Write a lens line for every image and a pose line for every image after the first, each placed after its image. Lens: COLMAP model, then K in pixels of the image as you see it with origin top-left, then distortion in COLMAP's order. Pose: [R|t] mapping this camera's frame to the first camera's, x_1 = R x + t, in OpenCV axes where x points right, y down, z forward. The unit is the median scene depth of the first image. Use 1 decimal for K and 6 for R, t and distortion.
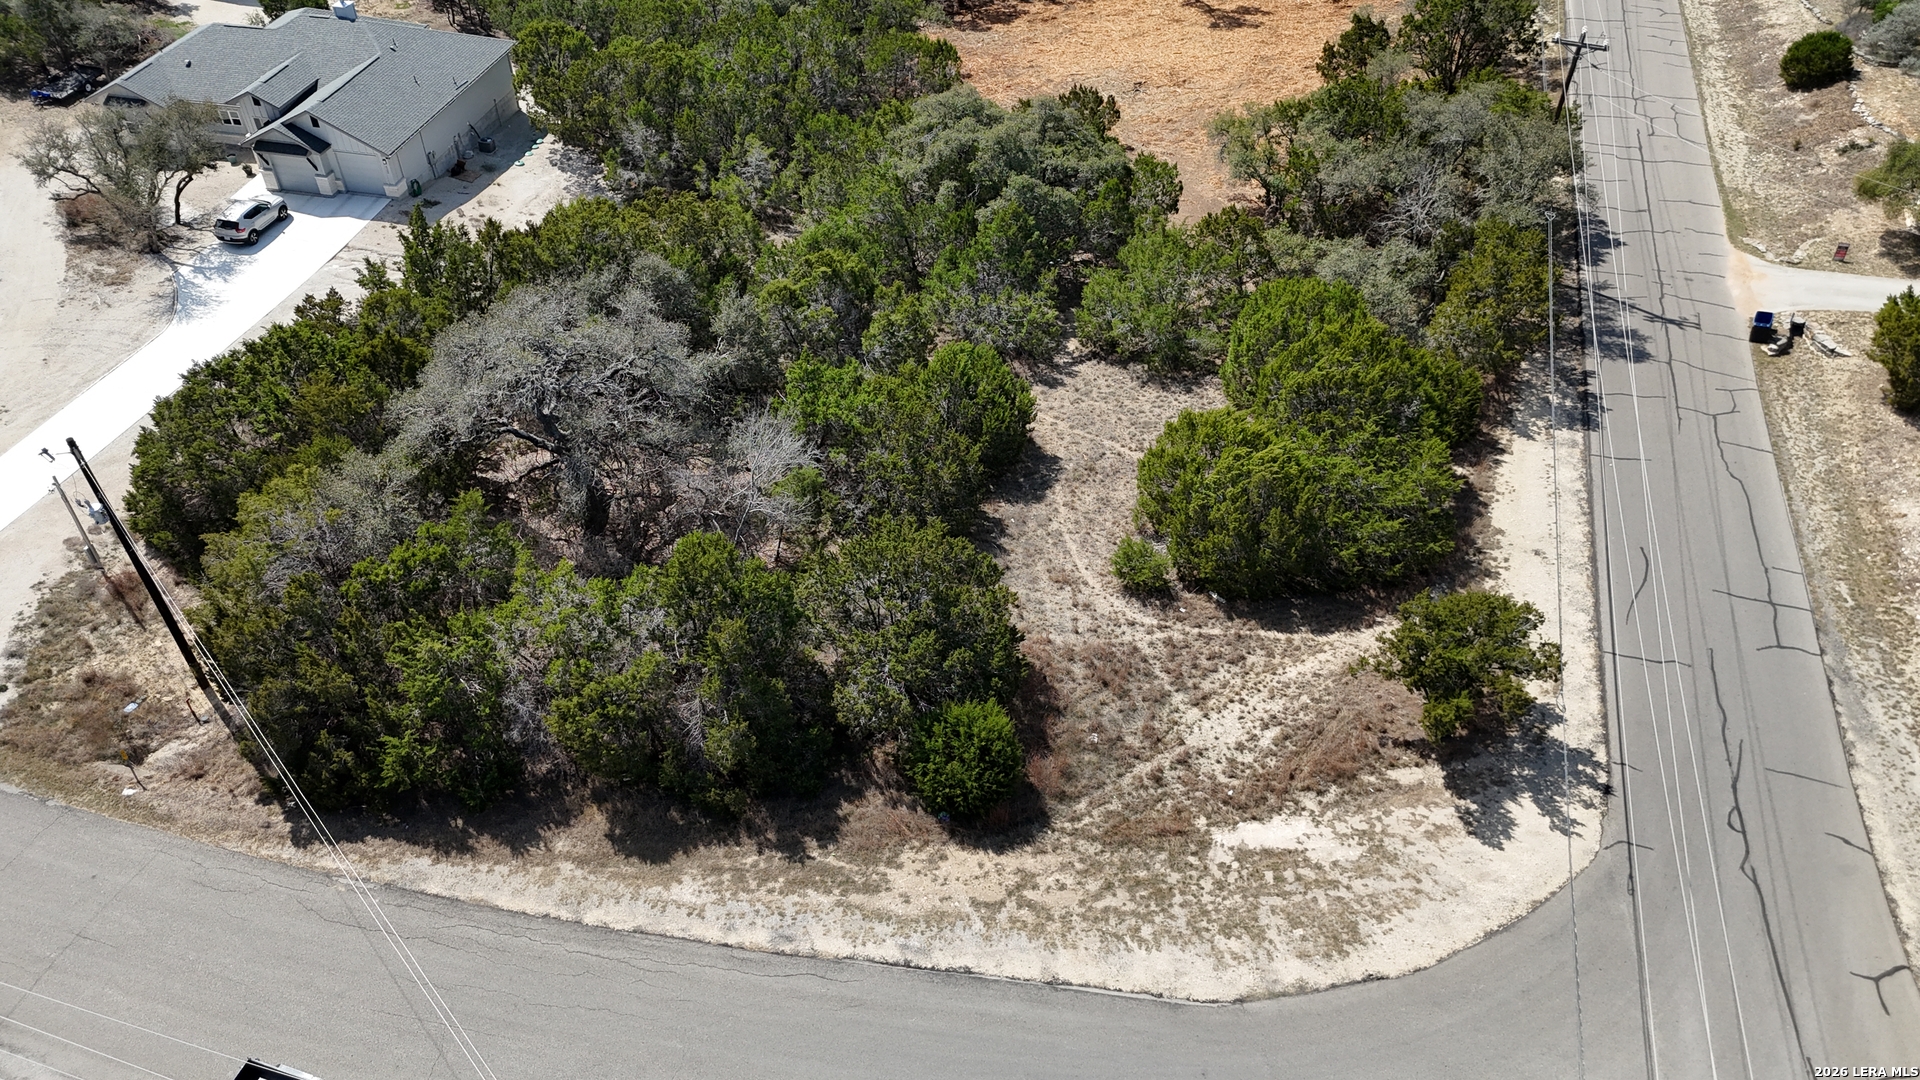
lens RADIAL K [[1418.3, 0, 954.8], [0, 1418.3, 550.4], [0, 0, 1]] dist [0.054477, -0.052327]
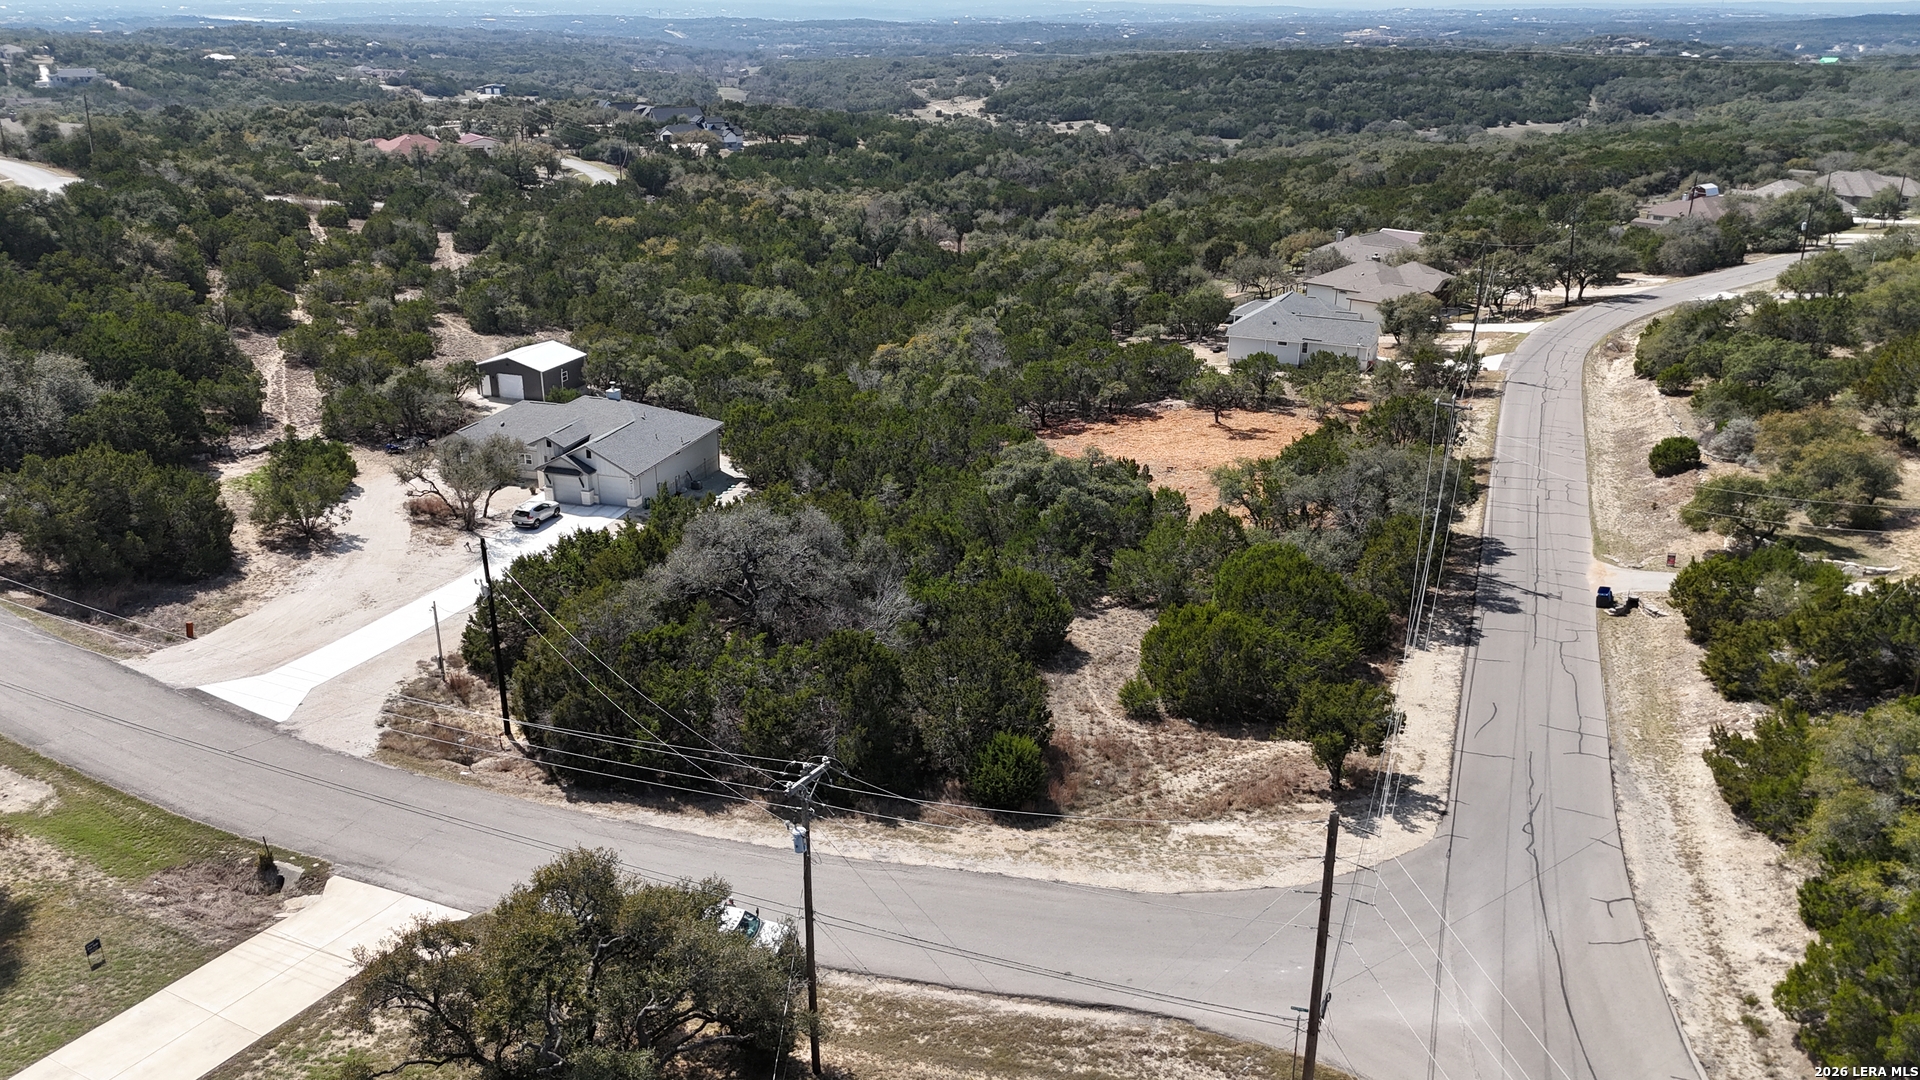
lens RADIAL K [[1418.3, 0, 953.1], [0, 1418.3, 529.2], [0, 0, 1]] dist [0.054477, -0.052327]
pose [[0.996583, 0.032844, -0.075784, 0.049988], [-0.057779, 0.932886, -0.355506, 0.398248], [0.059022, 0.358670, 0.931596, -0.444703]]
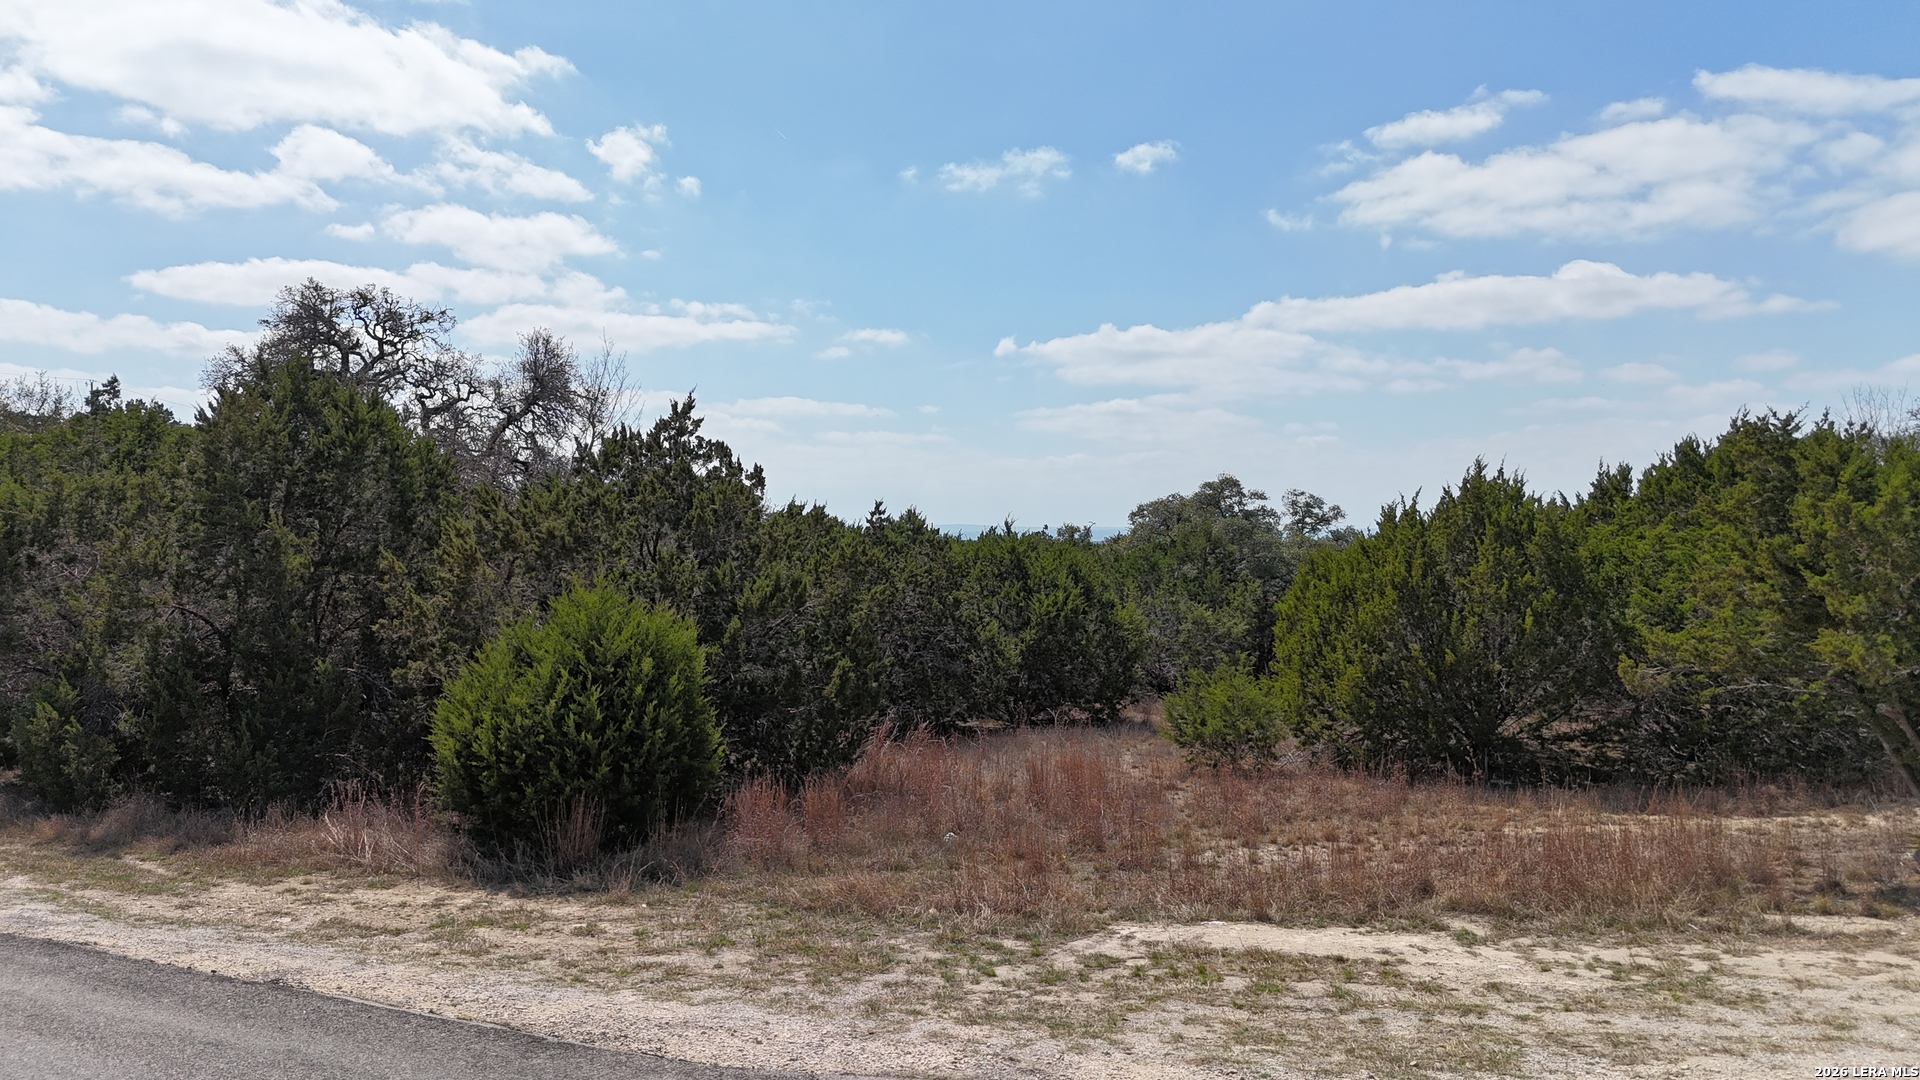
lens RADIAL K [[1418.3, 0, 967.4], [0, 1418.3, 524.8], [0, 0, 1]] dist [0.054477, -0.052327]
pose [[0.937217, 0.003228, -0.348732, 0.231653], [-0.231319, 0.754086, -0.614691, 0.297753], [0.260990, 0.656767, 0.707489, 0.628292]]
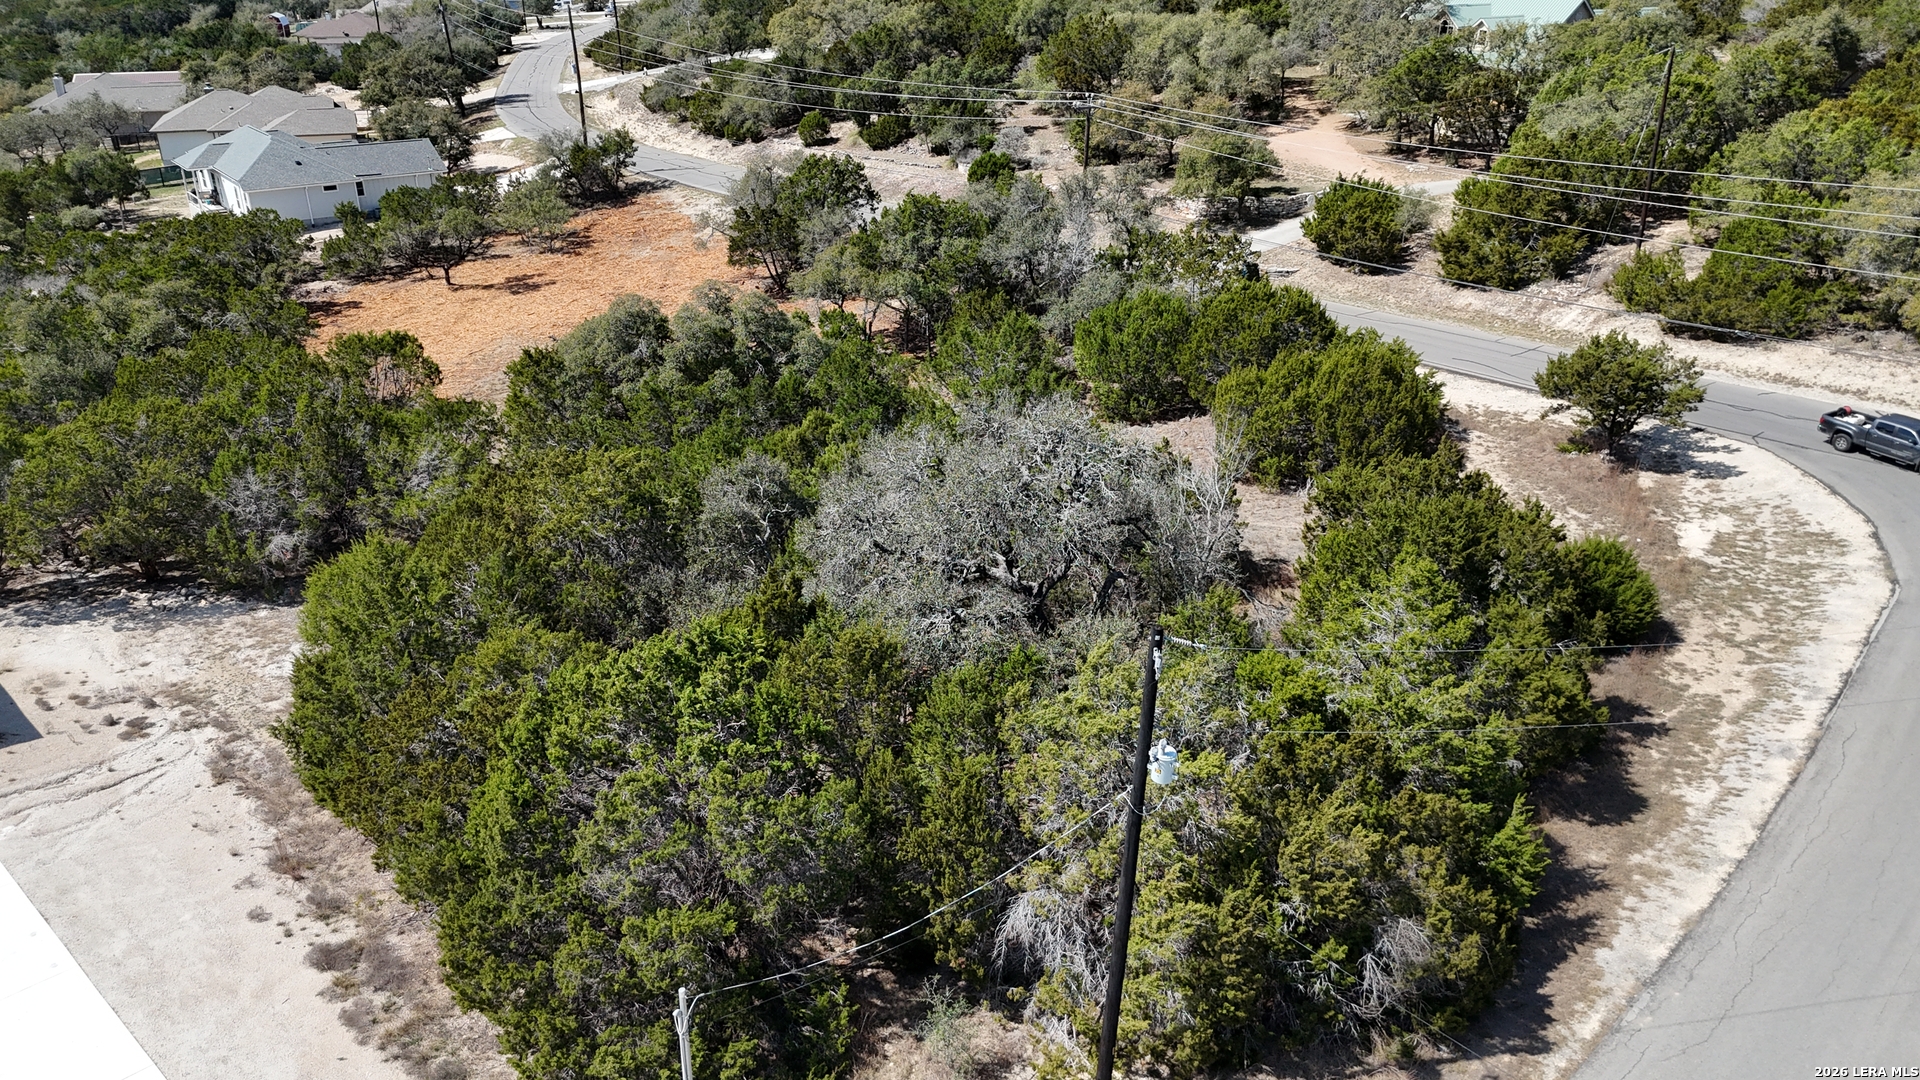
lens RADIAL K [[1418.3, 0, 951.0], [0, 1418.3, 550.1], [0, 0, 1]] dist [0.054477, -0.052327]
pose [[0.522859, -0.357361, 0.773894, -0.911694], [0.563214, 0.826311, 0.001046, -0.126356], [-0.639851, 0.435320, 0.633314, 0.571391]]
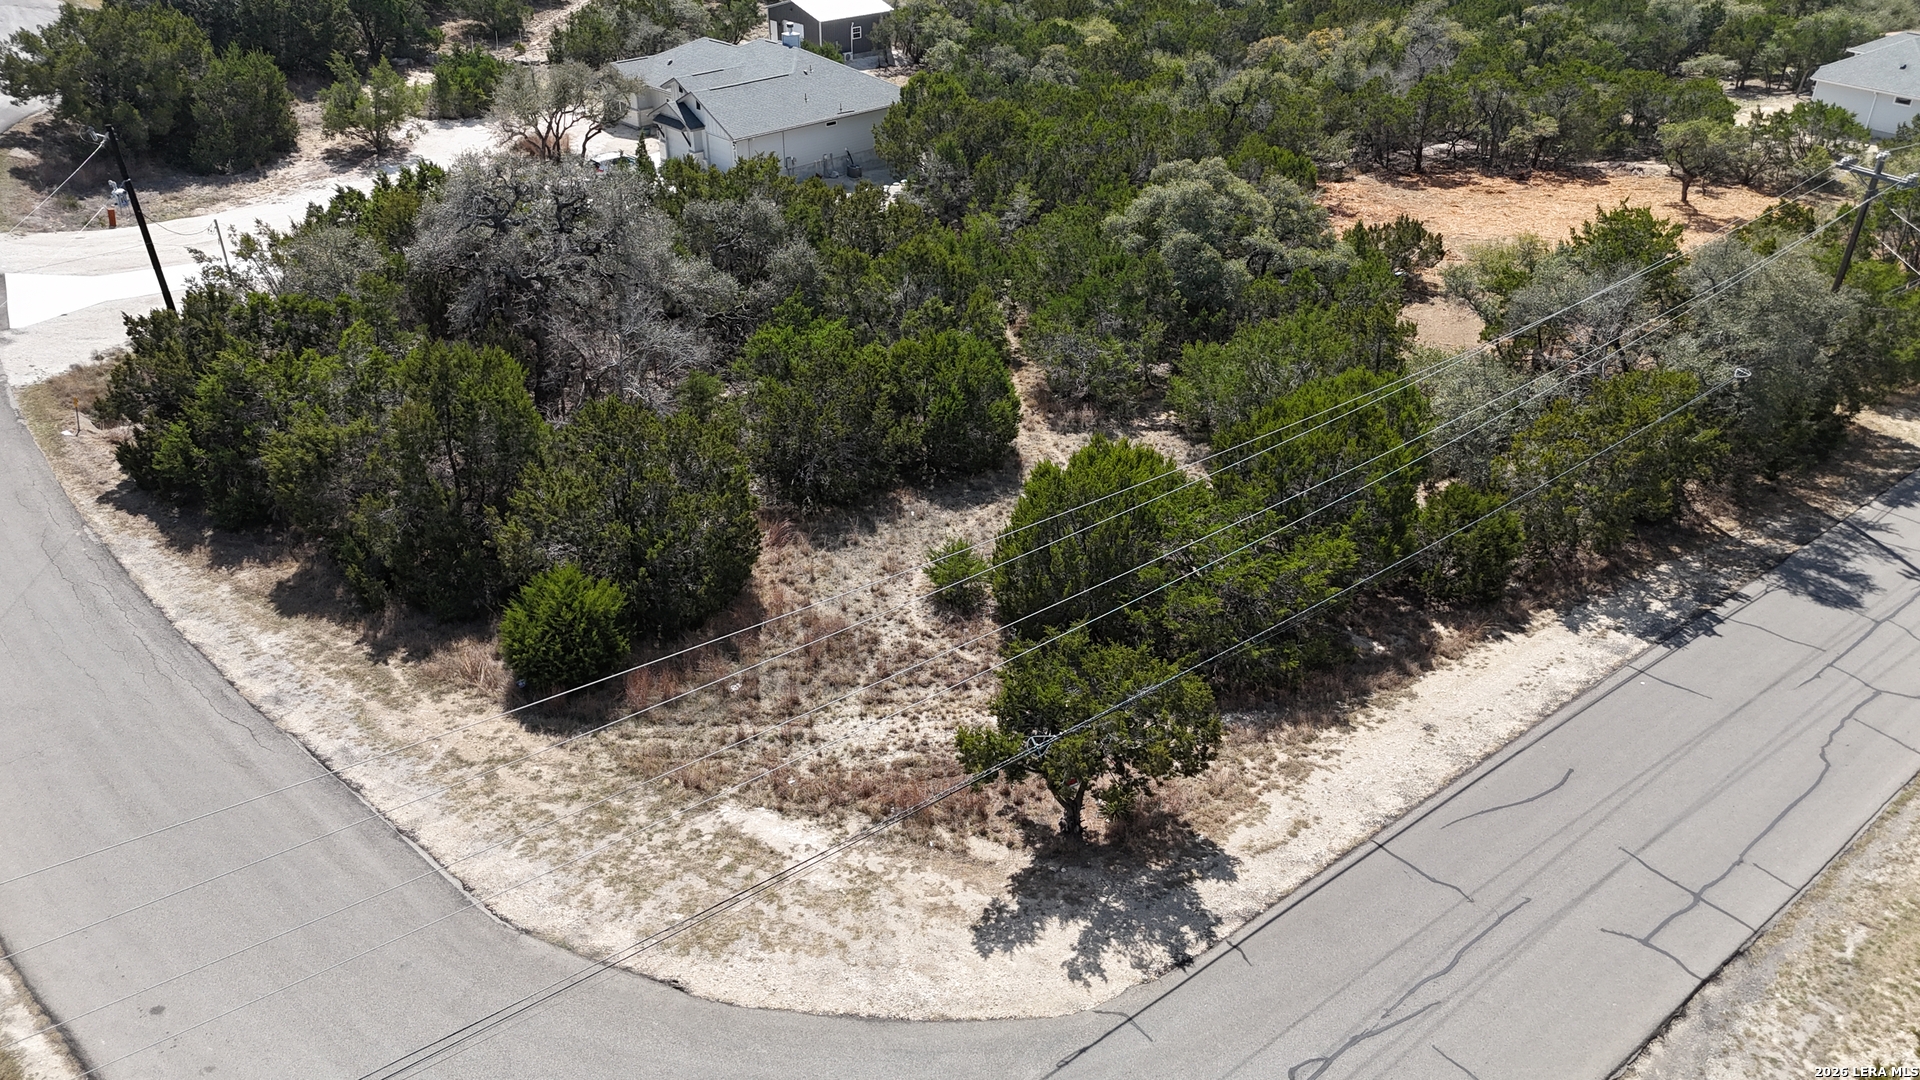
lens RADIAL K [[1418.3, 0, 960.6], [0, 1418.3, 532.9], [0, 0, 1]] dist [0.054477, -0.052327]
pose [[0.829461, 0.287248, -0.479044, 0.569841], [-0.373899, 0.922680, -0.094139, 0.072394], [0.414963, 0.257198, 0.872728, 0.266895]]
